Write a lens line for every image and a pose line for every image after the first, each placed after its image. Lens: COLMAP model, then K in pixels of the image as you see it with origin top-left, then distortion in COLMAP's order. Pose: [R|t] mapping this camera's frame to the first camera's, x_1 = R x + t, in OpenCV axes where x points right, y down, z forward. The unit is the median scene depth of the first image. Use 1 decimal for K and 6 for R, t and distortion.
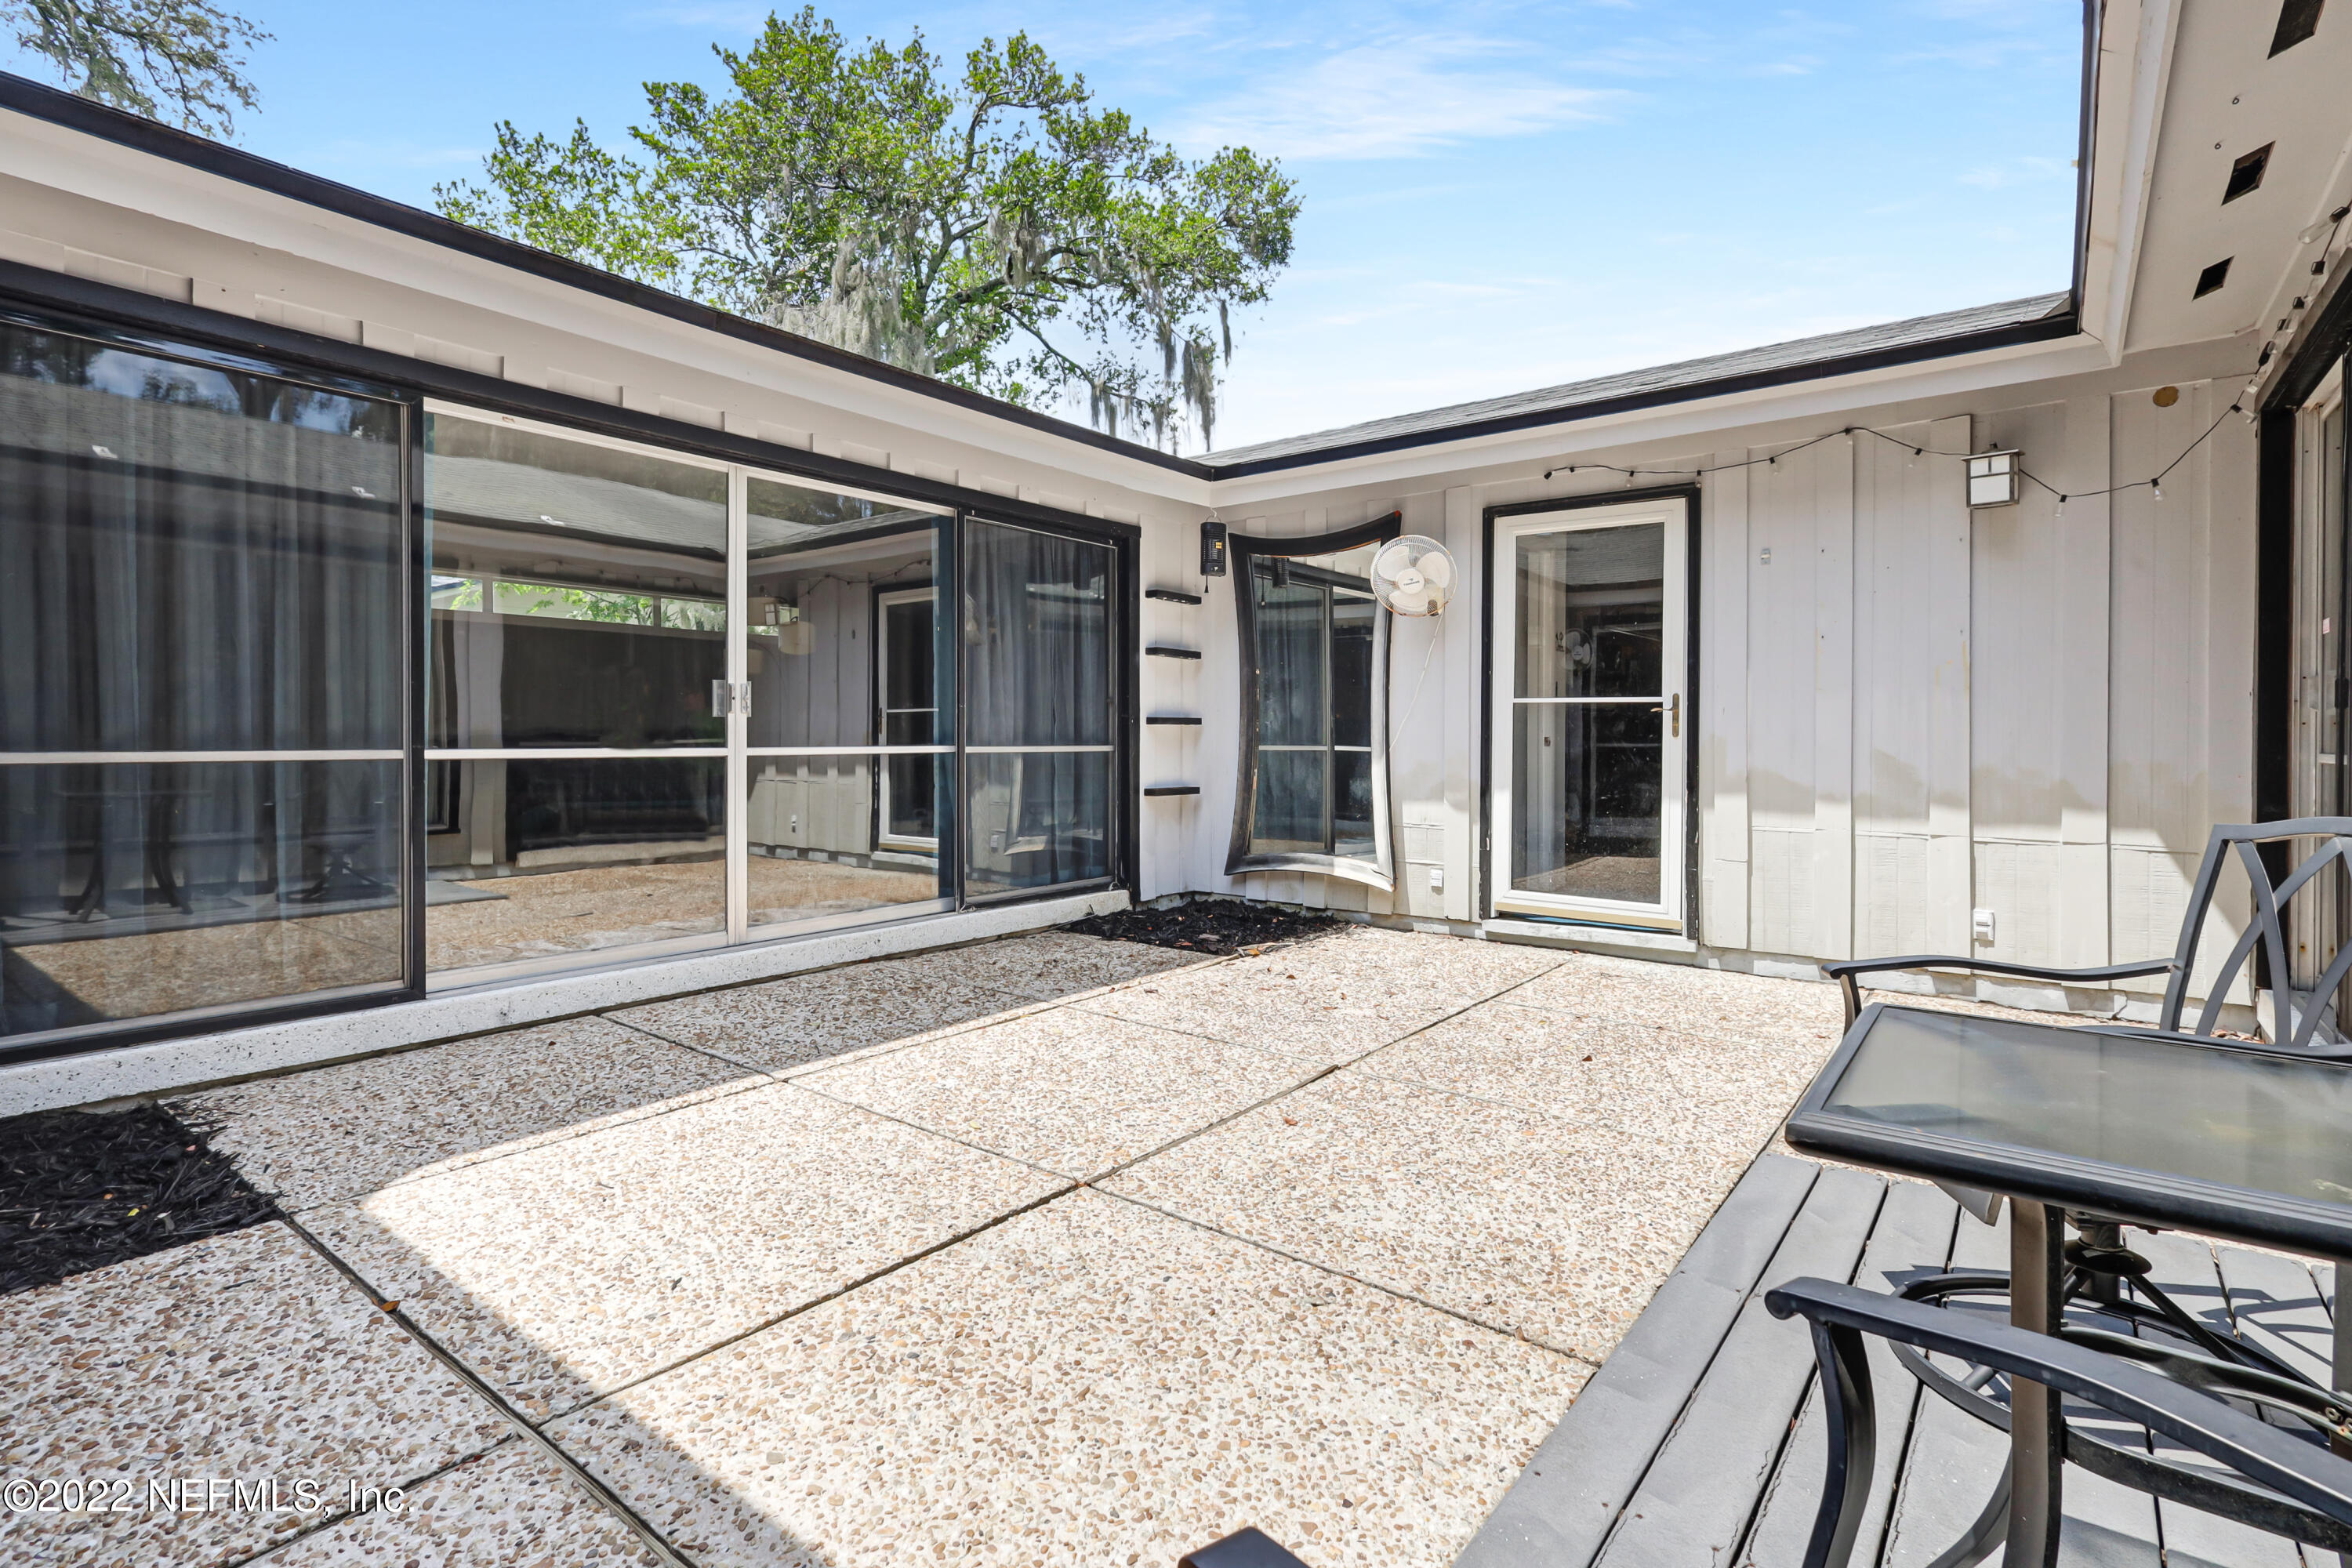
lens RADIAL K [[1141.7, 0, 1184.0], [0, 1141.7, 765.2], [0, 0, 1]] dist [-0.003366, 0.003684]
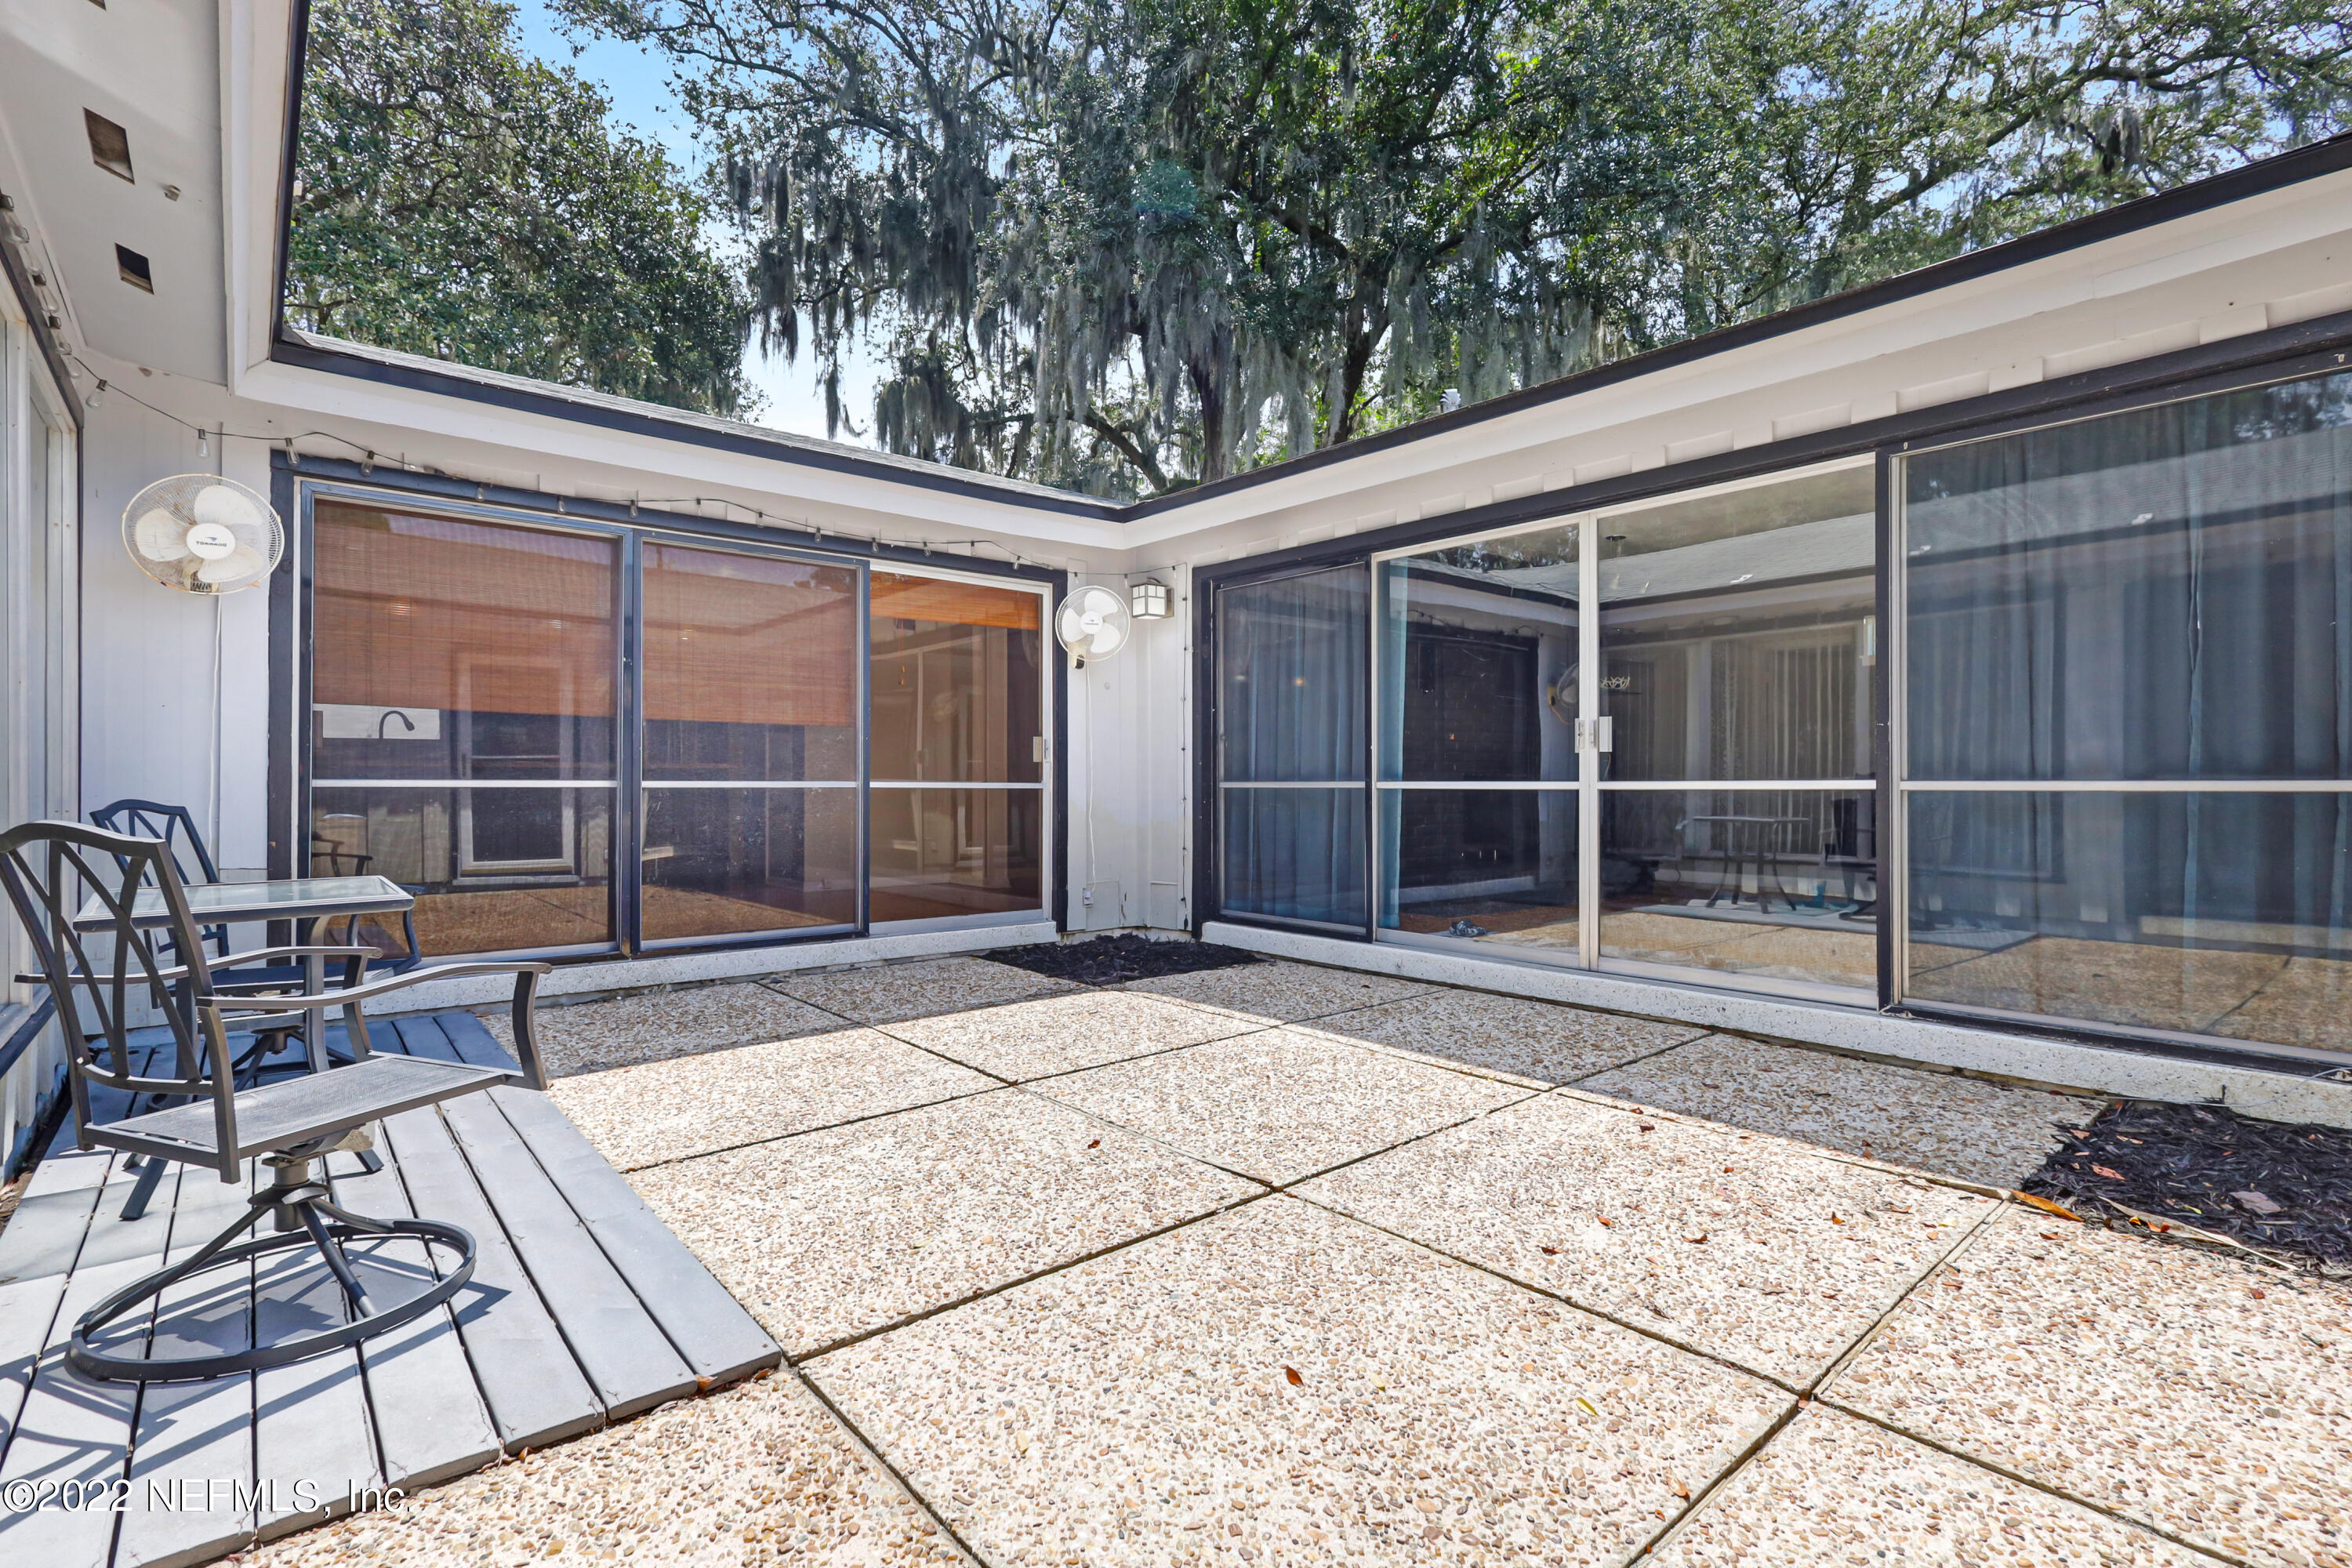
lens RADIAL K [[1141.7, 0, 1183.4], [0, 1141.7, 782.1], [0, 0, 1]] dist [-0.003366, 0.003684]
pose [[-0.224136, -0.005920, -0.974540, 1.069263], [-0.026486, 0.999649, 0.000019, -0.007261], [0.974198, 0.025816, -0.224214, 1.314487]]
